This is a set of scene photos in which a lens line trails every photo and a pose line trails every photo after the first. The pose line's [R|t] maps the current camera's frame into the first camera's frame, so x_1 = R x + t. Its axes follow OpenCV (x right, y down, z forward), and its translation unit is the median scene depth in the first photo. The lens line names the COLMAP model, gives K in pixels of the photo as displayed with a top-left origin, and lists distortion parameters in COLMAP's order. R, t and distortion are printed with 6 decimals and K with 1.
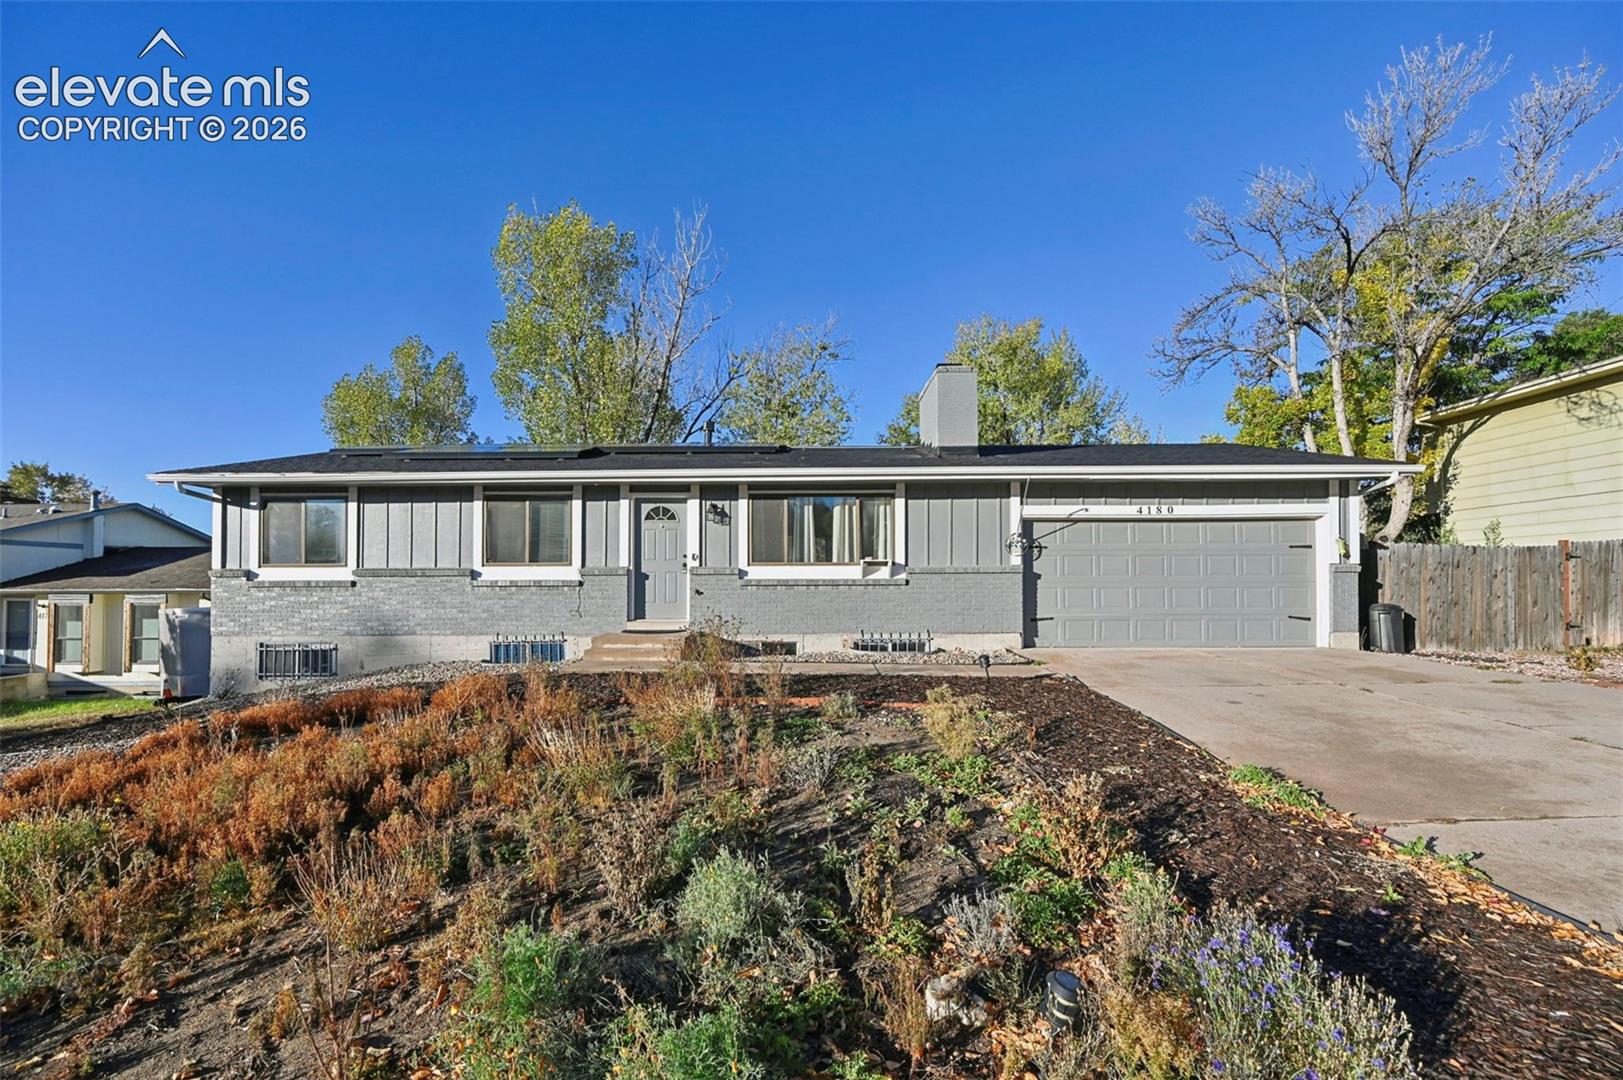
lens RADIAL K [[643.6, 0, 814.1], [0, 643.6, 584.7], [0, 0, 1]] dist [0.000102, 0.000257]
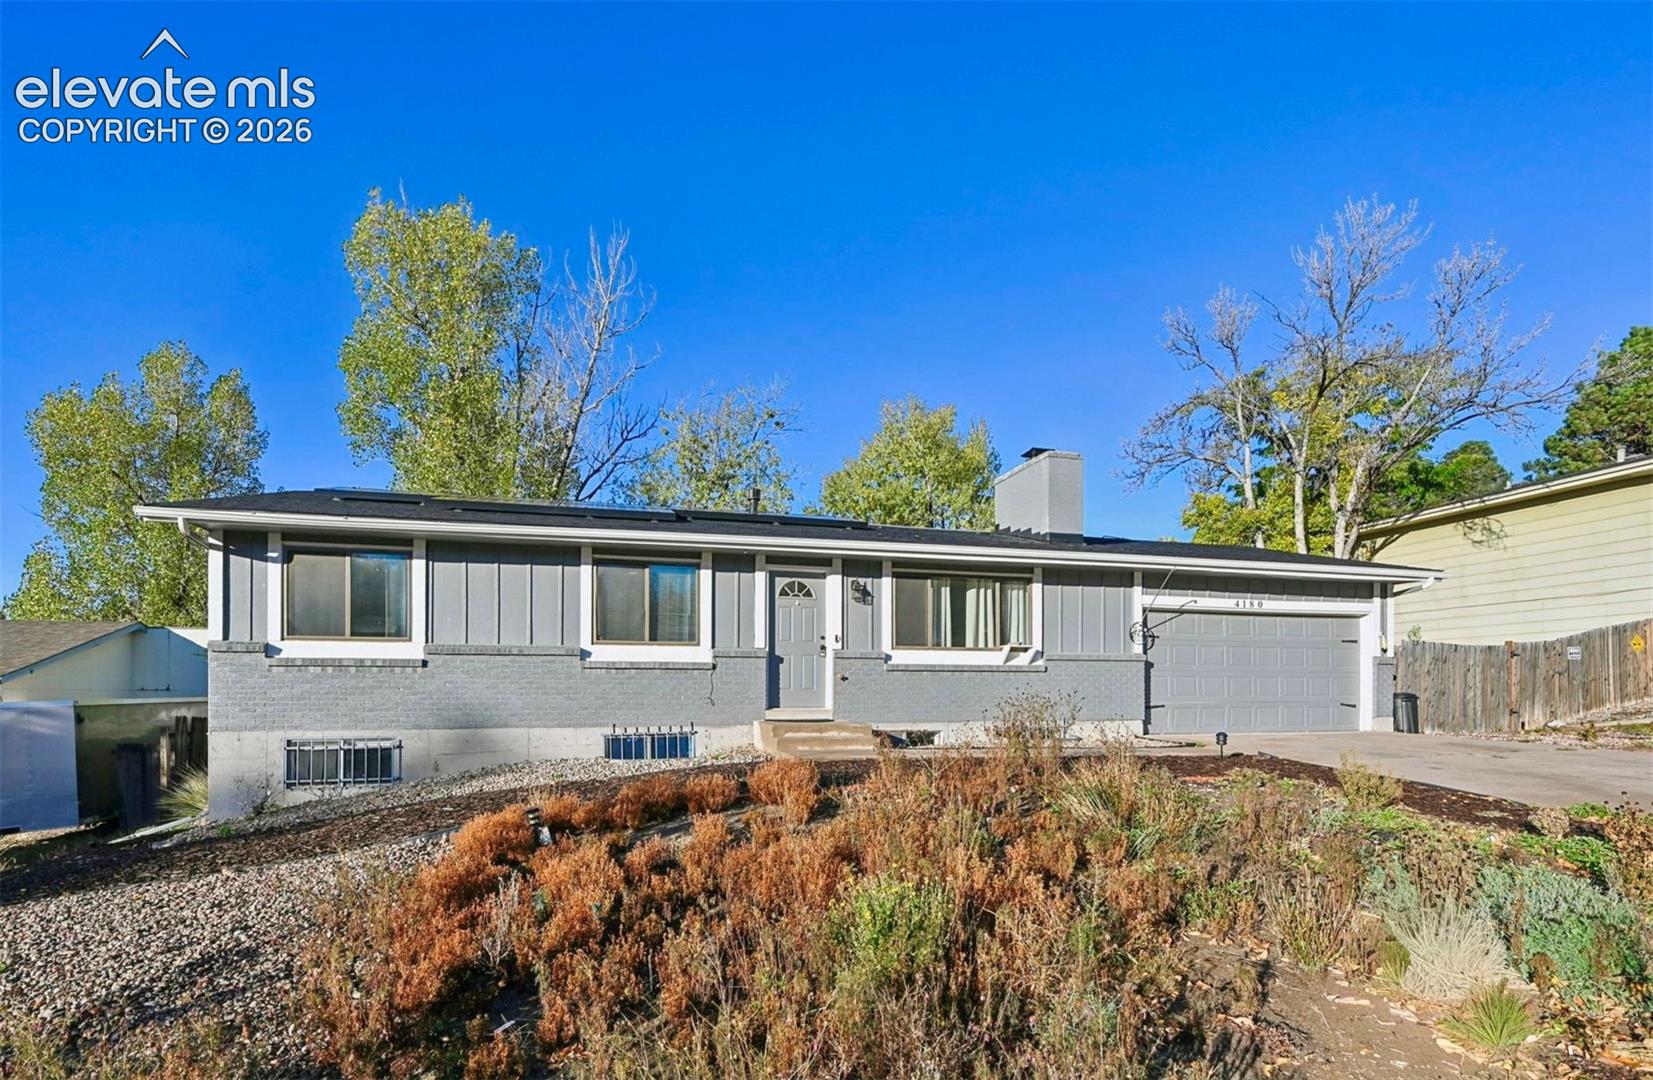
lens RADIAL K [[724.3, 0, 827.1], [0, 724.3, 698.4], [0, 0, 1]] dist [0.000272, -0.000335]
pose [[0.966135, 0.000042, 0.258036, -0.458575], [-0.003716, 0.999899, 0.013753, 0.026741], [-0.258009, -0.014246, 0.966038, 0.018625]]
